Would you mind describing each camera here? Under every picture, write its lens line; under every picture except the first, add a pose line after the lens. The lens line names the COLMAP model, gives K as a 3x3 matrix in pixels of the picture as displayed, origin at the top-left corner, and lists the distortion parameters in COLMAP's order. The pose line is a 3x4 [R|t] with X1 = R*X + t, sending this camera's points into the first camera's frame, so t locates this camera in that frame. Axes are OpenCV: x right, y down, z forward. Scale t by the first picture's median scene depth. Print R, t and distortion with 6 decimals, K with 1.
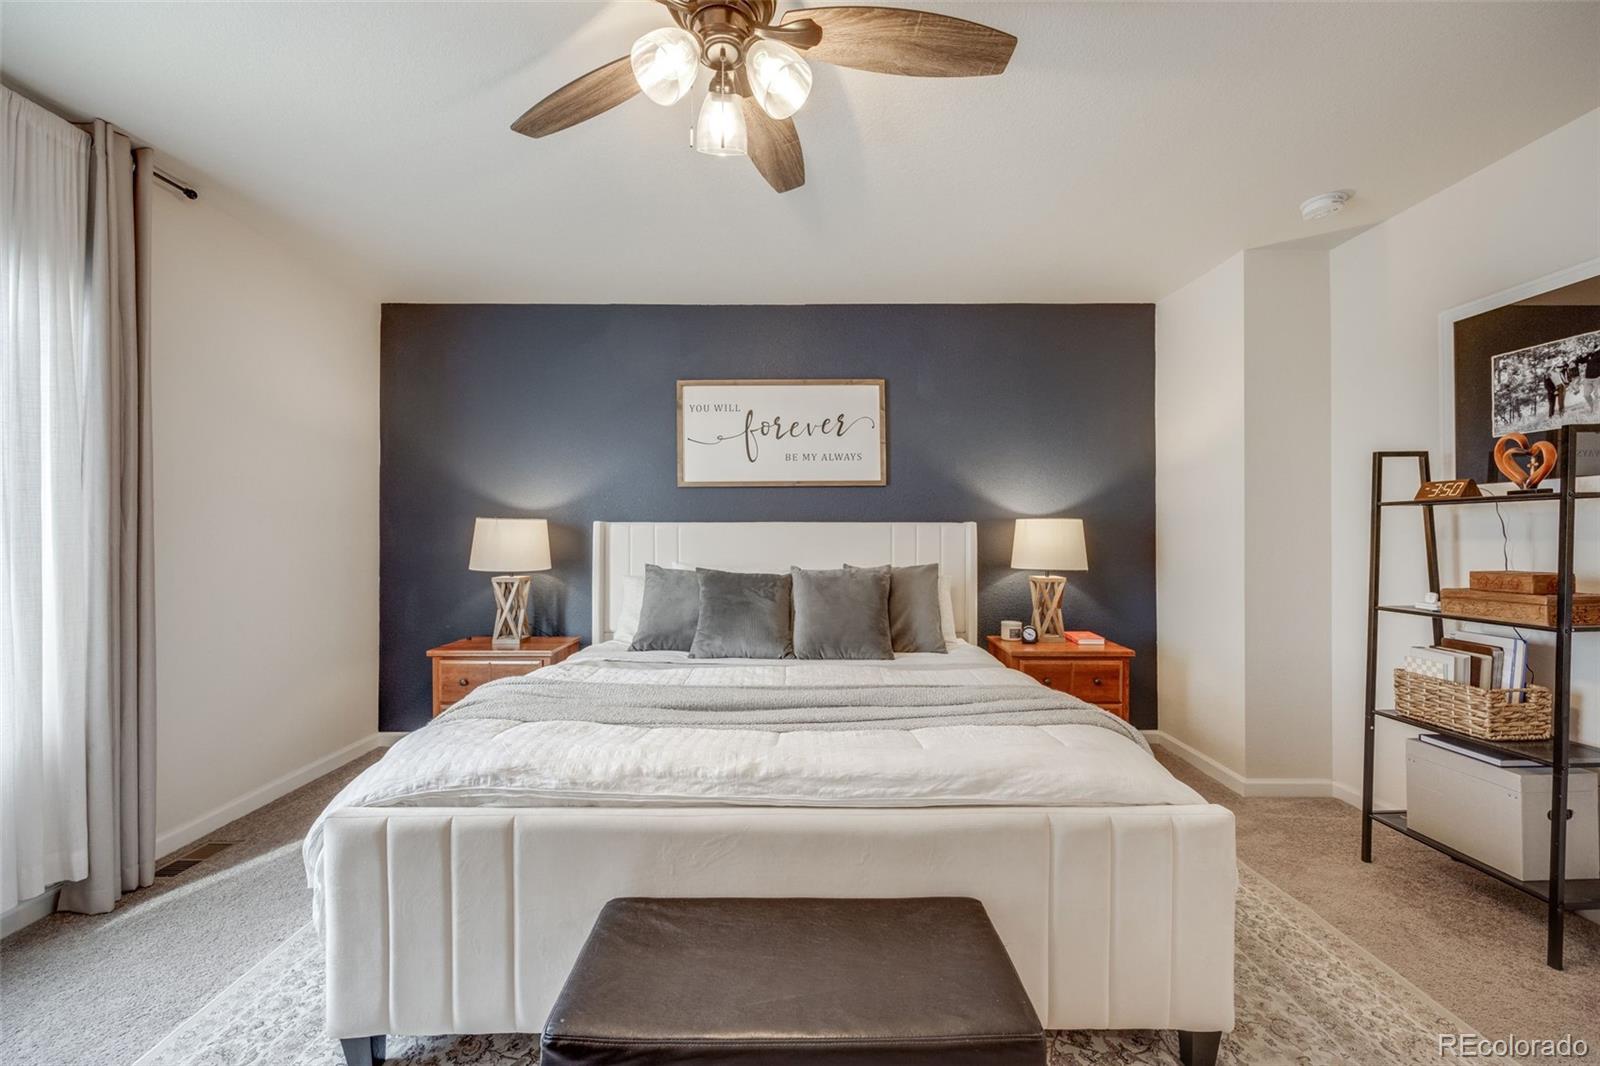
lens RADIAL K [[658.2, 0, 798.1], [0, 658.2, 543.2], [0, 0, 1]] dist [-0.004014, -0.000295]
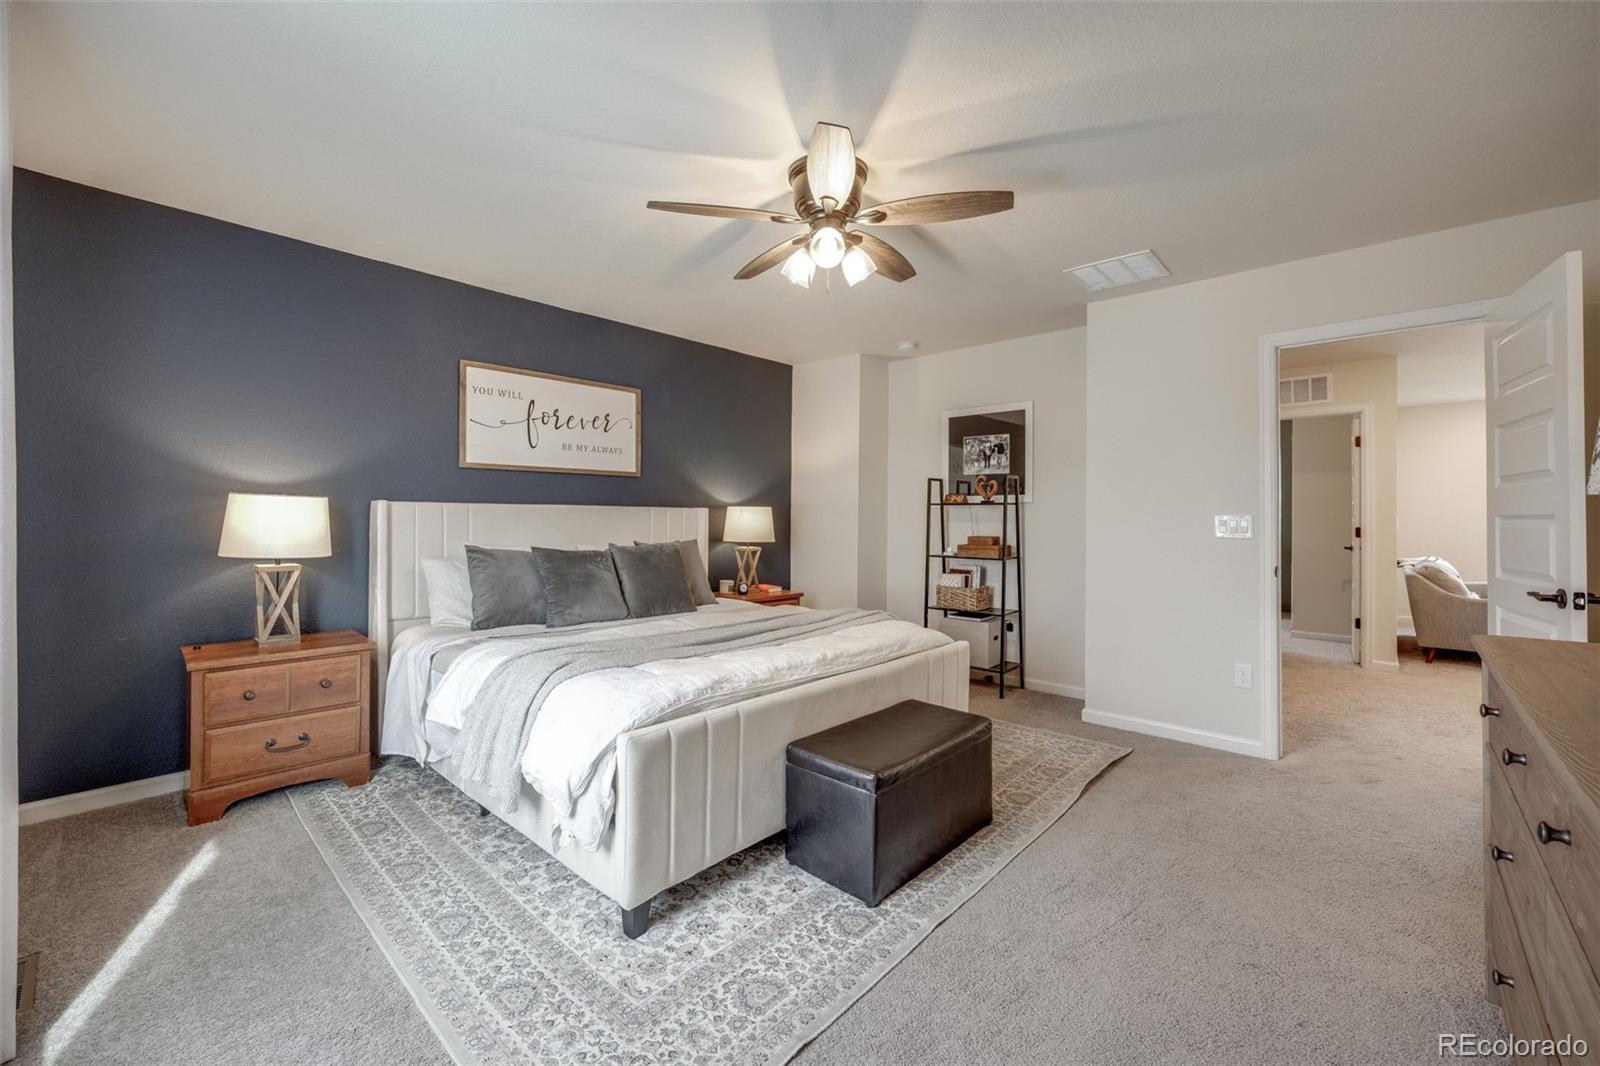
lens RADIAL K [[654.5, 0, 800.0], [0, 654.5, 533.0], [0, 0, 1]] dist [-0.001643, -0.000176]
pose [[0.677484, -0.011696, 0.735445, -0.655128], [-0.000260, 0.999870, 0.016140, -0.002929], [-0.735538, -0.011126, 0.677392, -0.050598]]
